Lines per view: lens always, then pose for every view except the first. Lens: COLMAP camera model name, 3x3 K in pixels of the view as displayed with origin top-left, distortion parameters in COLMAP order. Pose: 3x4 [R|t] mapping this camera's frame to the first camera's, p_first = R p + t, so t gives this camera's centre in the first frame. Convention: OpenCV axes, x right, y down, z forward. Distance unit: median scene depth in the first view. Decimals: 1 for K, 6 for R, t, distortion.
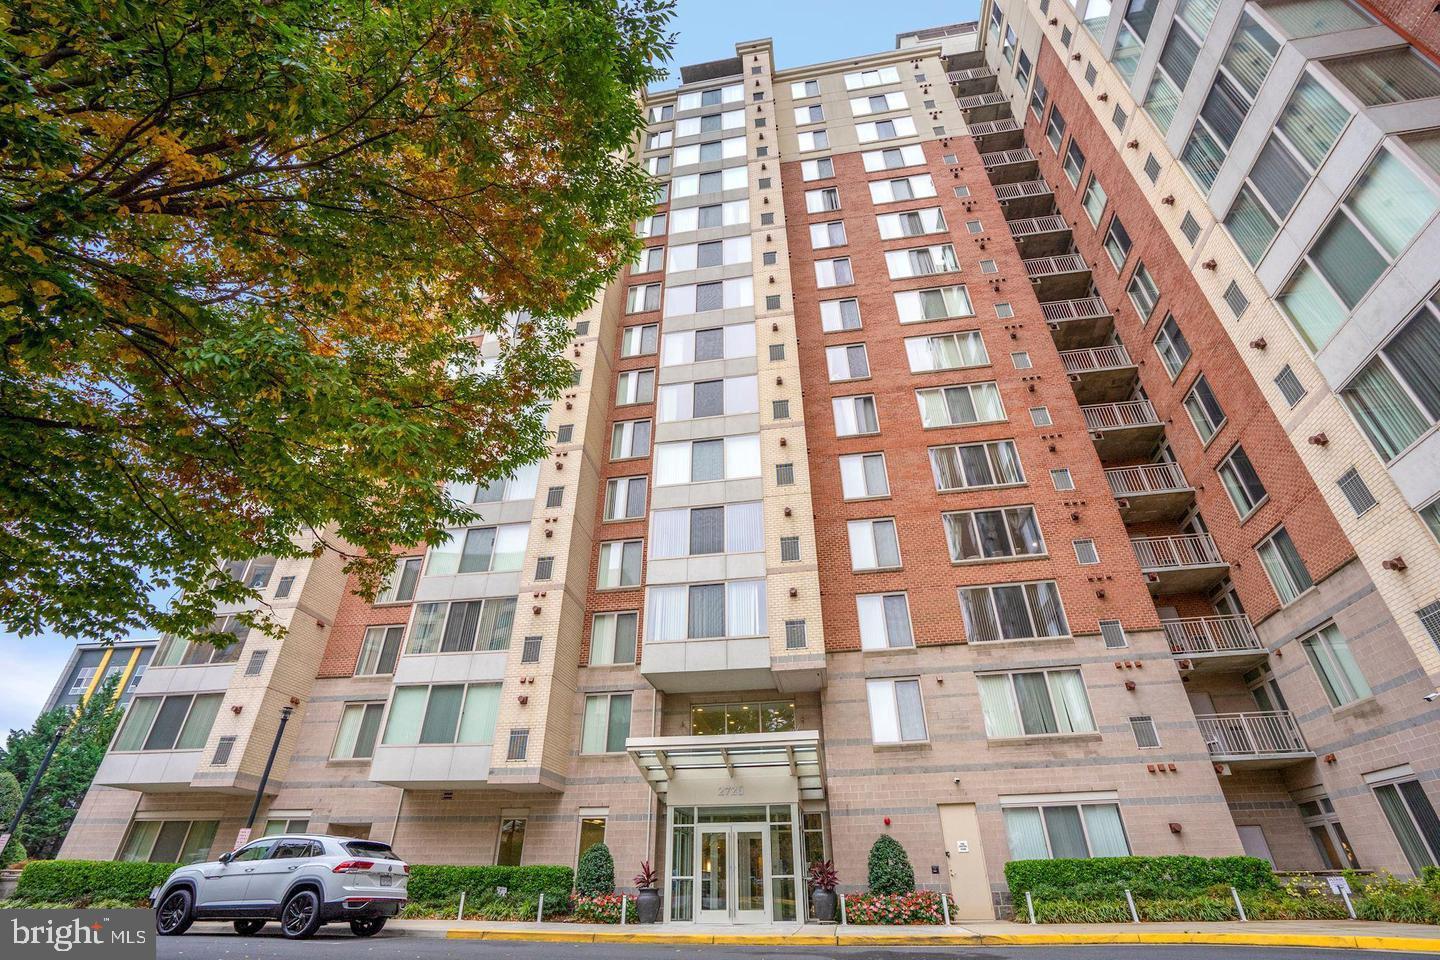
lens RADIAL K [[671.5, 0, 719.6], [0, 671.5, 478.3], [0, 0, 1]] dist [-0.047788, 0.015766]
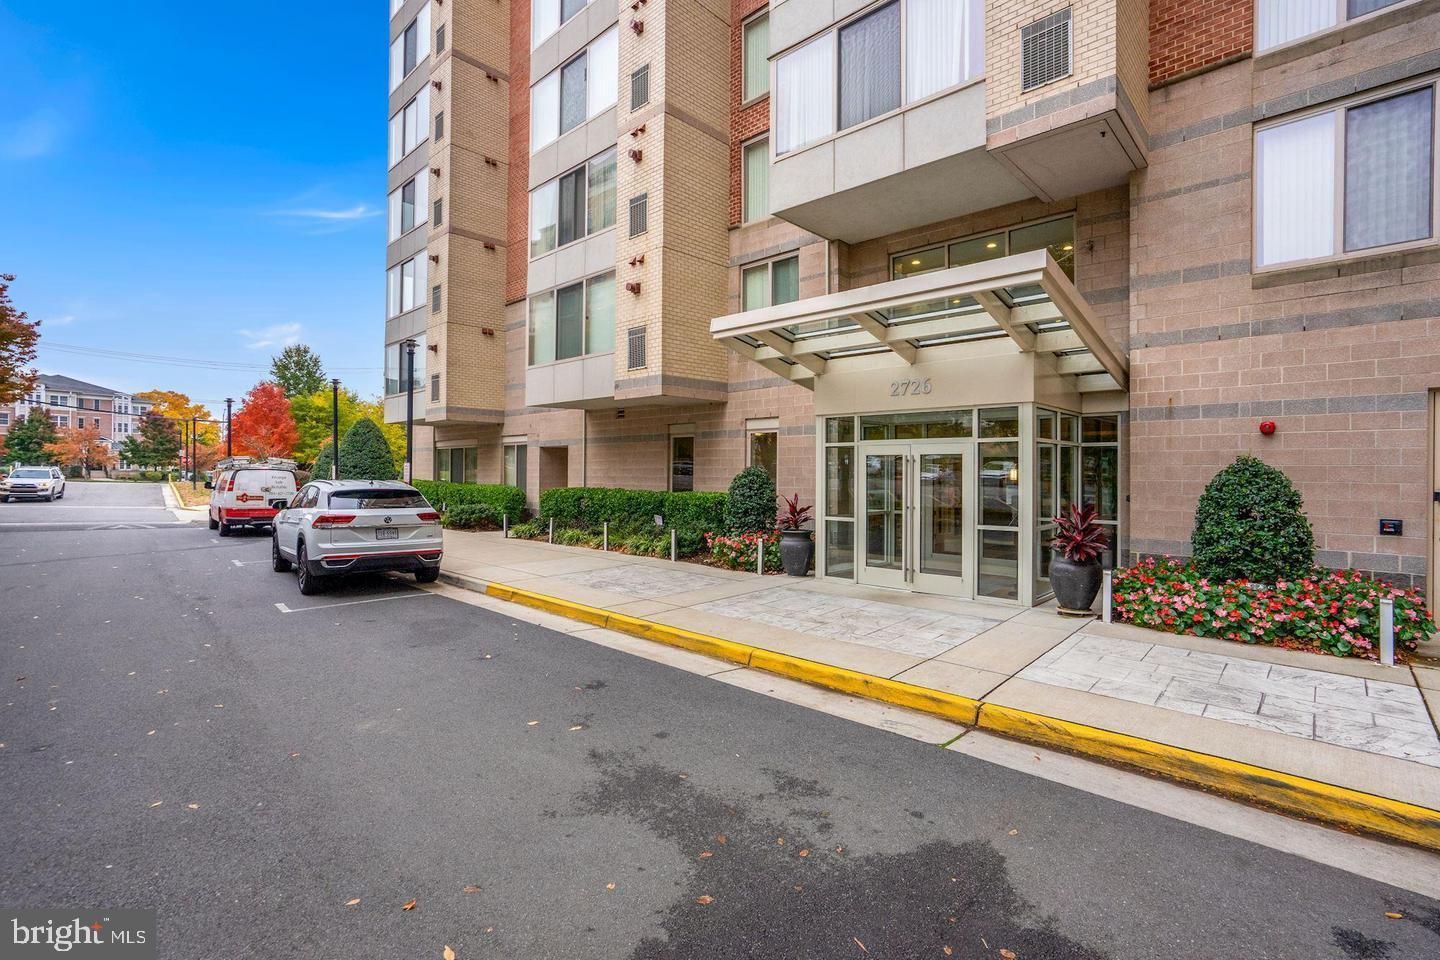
lens RADIAL K [[671.5, 0, 707.9], [0, 671.5, 472.8], [0, 0, 1]] dist [-0.047788, 0.015766]
pose [[0.825443, 0.005770, -0.564456, 0.176970], [0.299997, 0.842561, 0.447318, 0.209477], [0.478169, -0.538571, 0.693755, 0.450719]]
